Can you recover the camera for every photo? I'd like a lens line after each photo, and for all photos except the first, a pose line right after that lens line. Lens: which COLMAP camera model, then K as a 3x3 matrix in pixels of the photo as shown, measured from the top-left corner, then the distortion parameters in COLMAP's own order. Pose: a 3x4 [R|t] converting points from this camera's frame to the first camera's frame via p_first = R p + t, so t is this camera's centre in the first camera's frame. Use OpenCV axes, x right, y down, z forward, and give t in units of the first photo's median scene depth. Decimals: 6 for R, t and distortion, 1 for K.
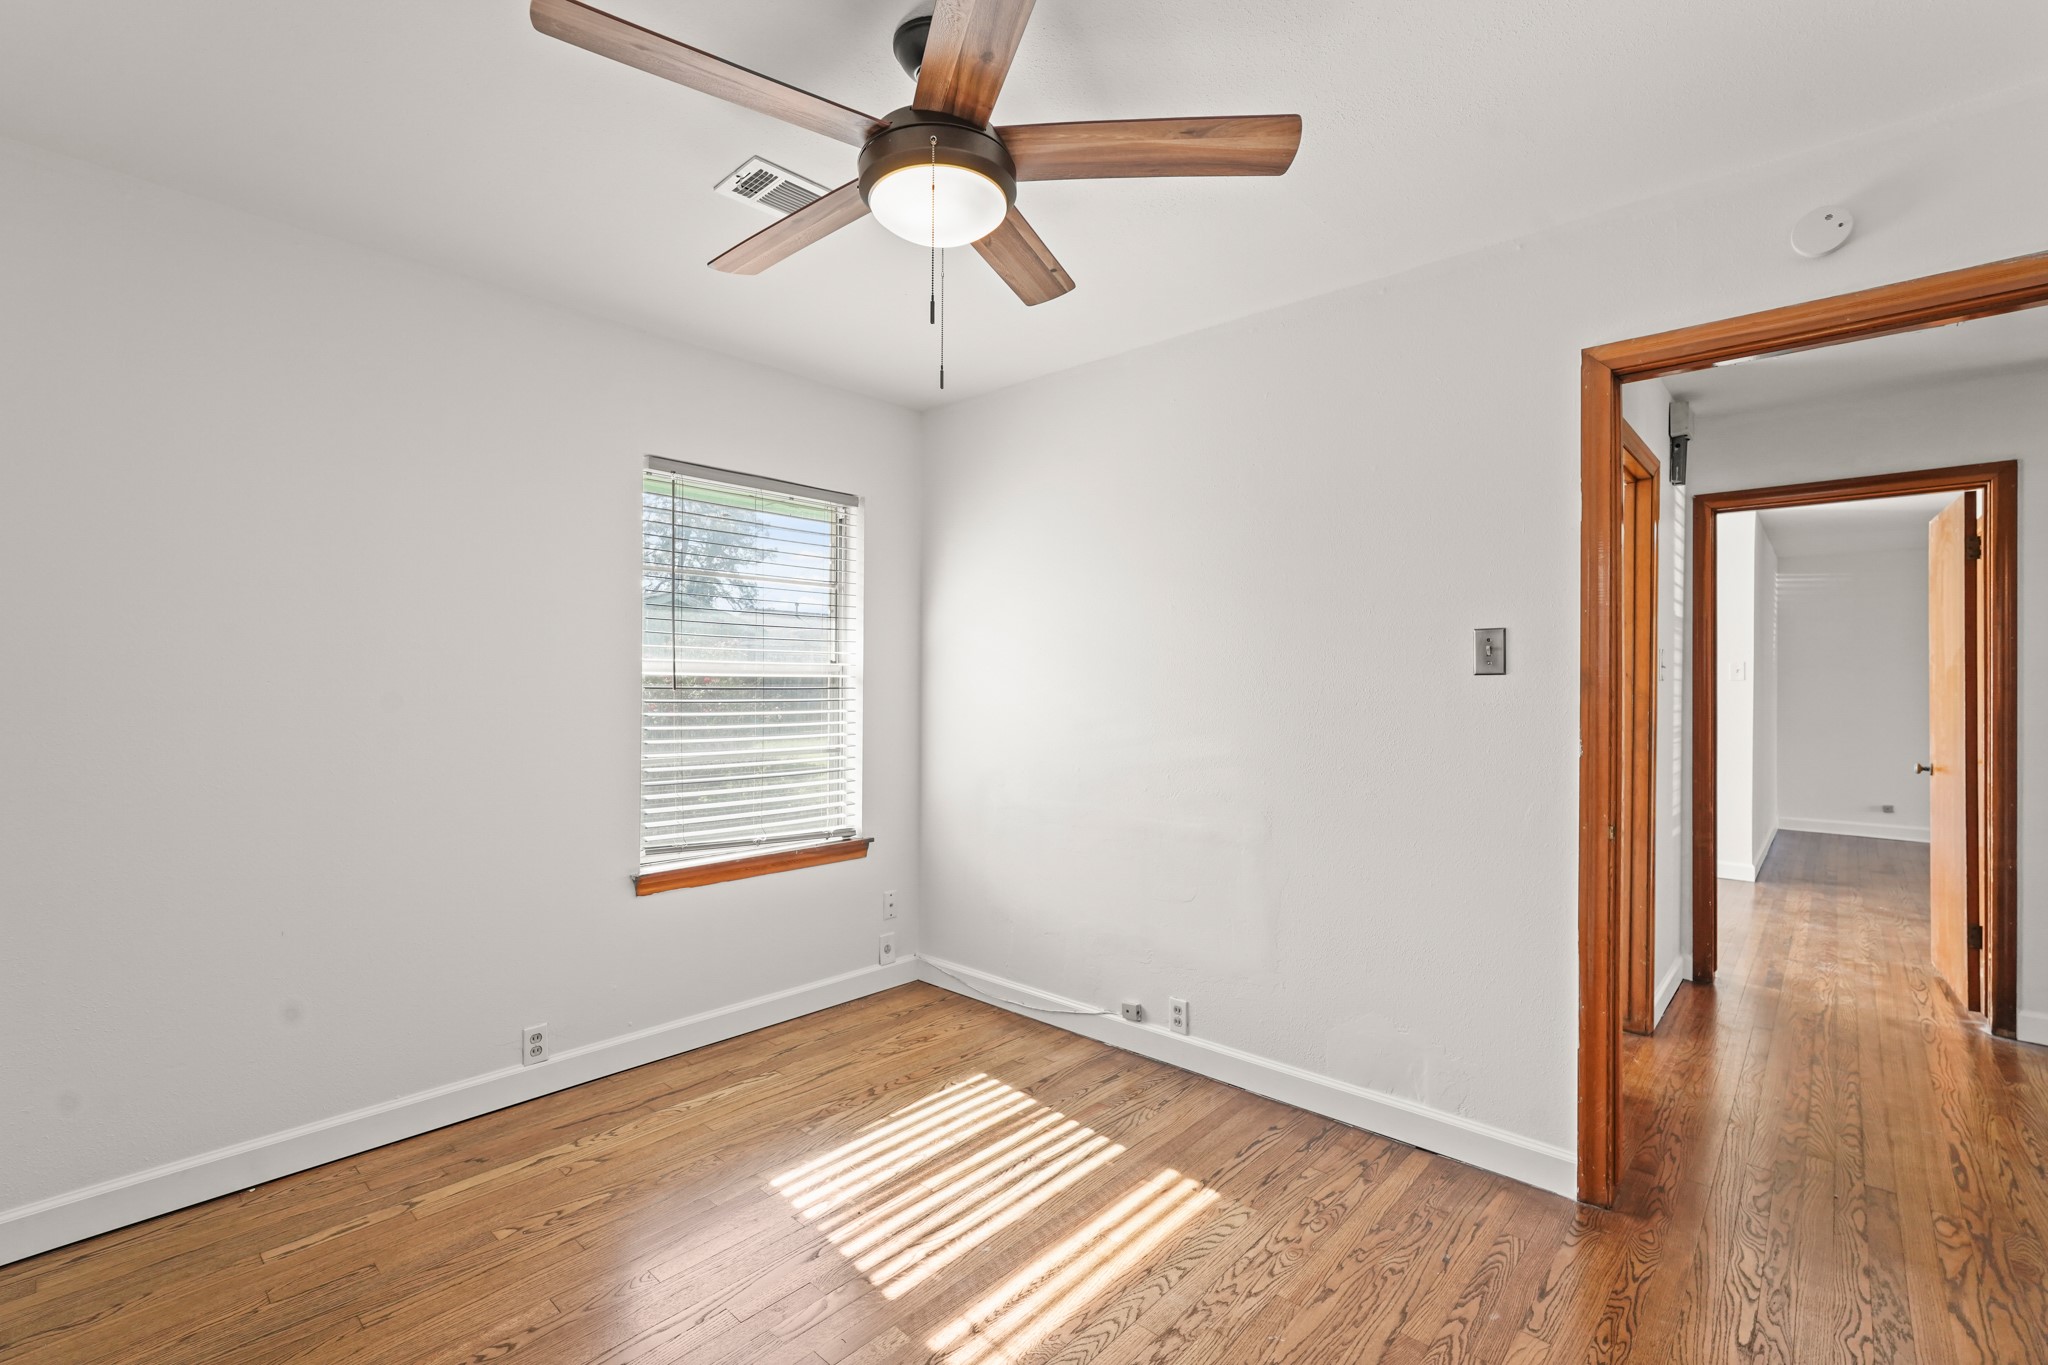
lens RADIAL K [[901.2, 0, 1024.0], [0, 901.2, 682.5], [0, 0, 1]] dist [0.001301, 0.000780]
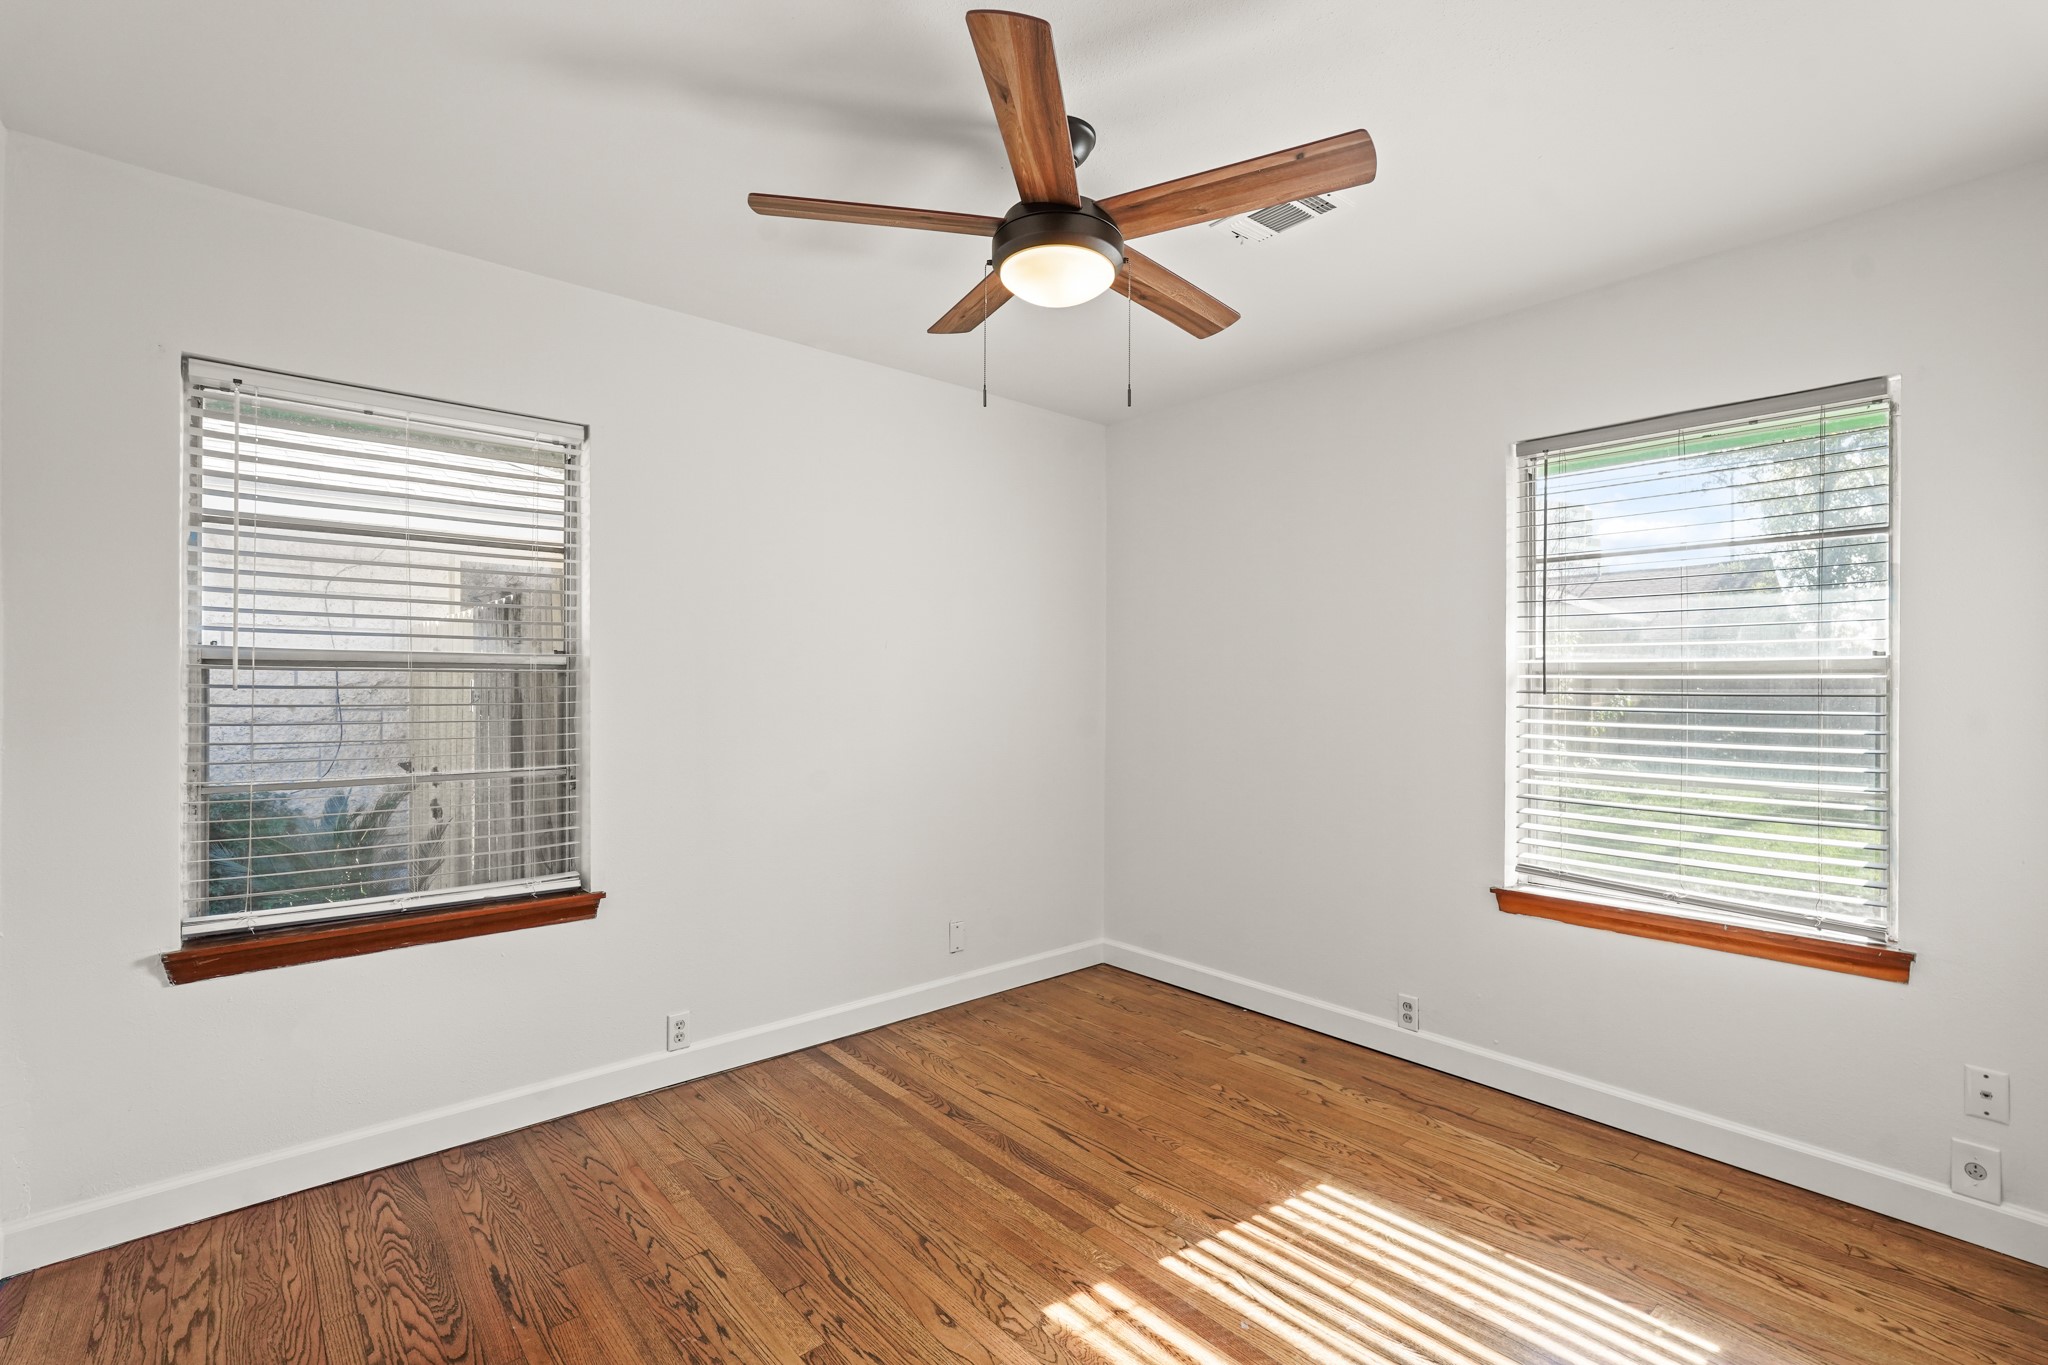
lens RADIAL K [[949.0, 0, 1017.0], [0, 949.0, 689.1], [0, 0, 1]] dist [0.001274, 0.000667]
pose [[-0.135600, -0.001619, -0.990762, 0.714867], [-0.000715, 0.999999, -0.001536, 0.004921], [0.990763, 0.000500, -0.135601, 0.709765]]
